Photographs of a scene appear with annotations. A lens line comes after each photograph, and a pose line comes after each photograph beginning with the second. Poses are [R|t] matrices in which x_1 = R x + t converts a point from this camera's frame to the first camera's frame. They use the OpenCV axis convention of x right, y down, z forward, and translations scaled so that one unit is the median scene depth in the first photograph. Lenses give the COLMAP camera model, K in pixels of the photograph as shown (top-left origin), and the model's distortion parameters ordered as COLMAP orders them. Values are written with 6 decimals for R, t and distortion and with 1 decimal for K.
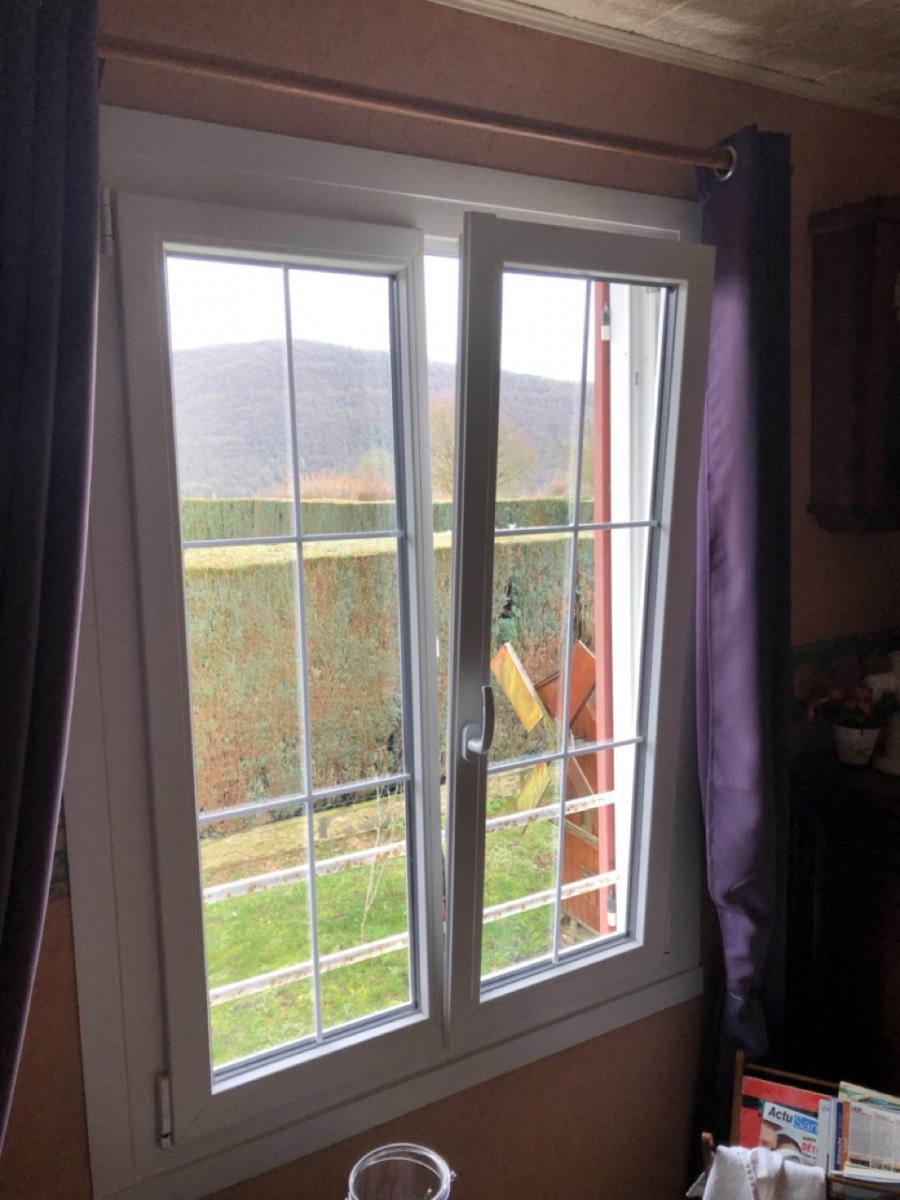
lens RADIAL K [[1001.9, 0, 450.7], [0, 1001.9, 598.0], [0, 0, 1]] dist [-0.001863, -0.003944]
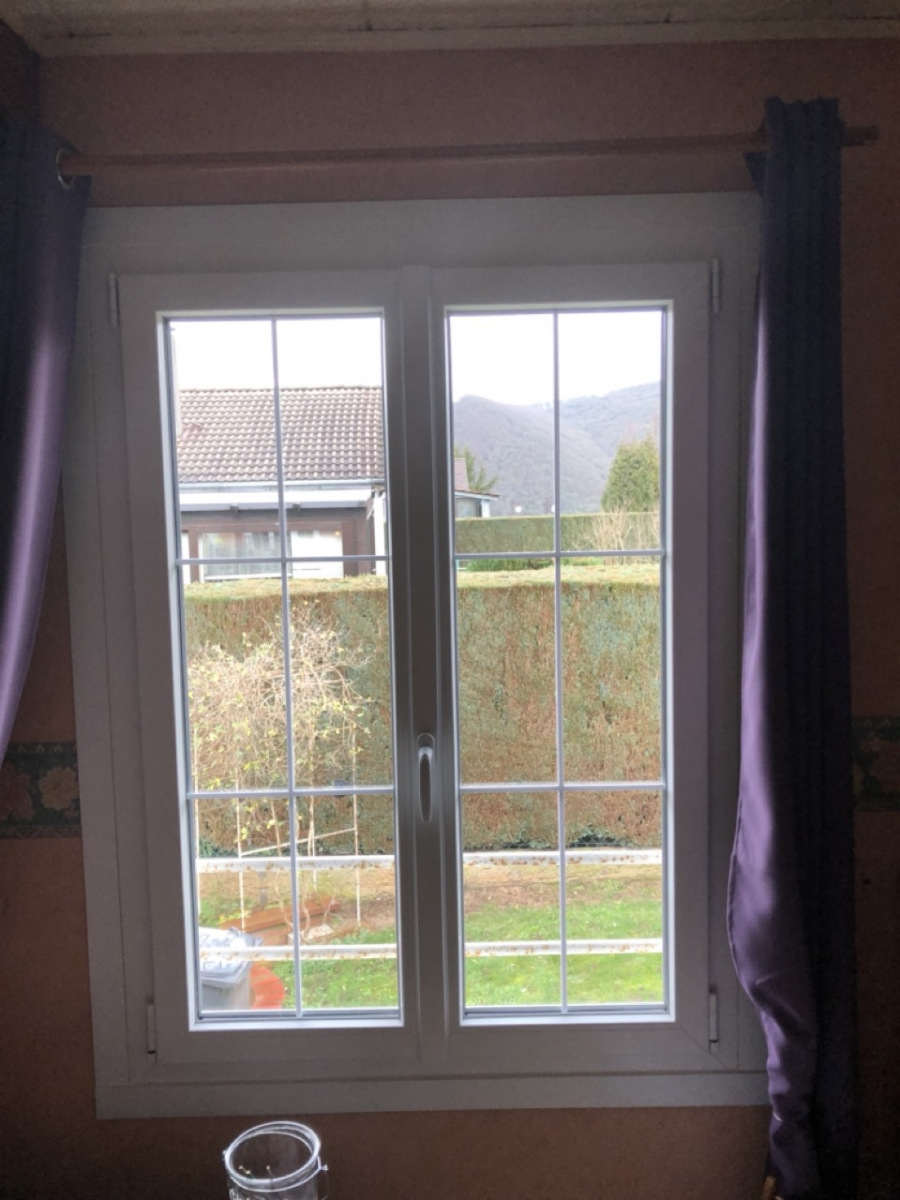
lens RADIAL K [[1001.9, 0, 452.8], [0, 1001.9, 599.5], [0, 0, 1]] dist [-0.001863, -0.003944]
pose [[0.865932, 0.069114, -0.495364, 0.103342], [-0.075285, 0.997134, 0.007517, -0.006785], [0.494464, 0.030784, 0.868653, 0.022363]]
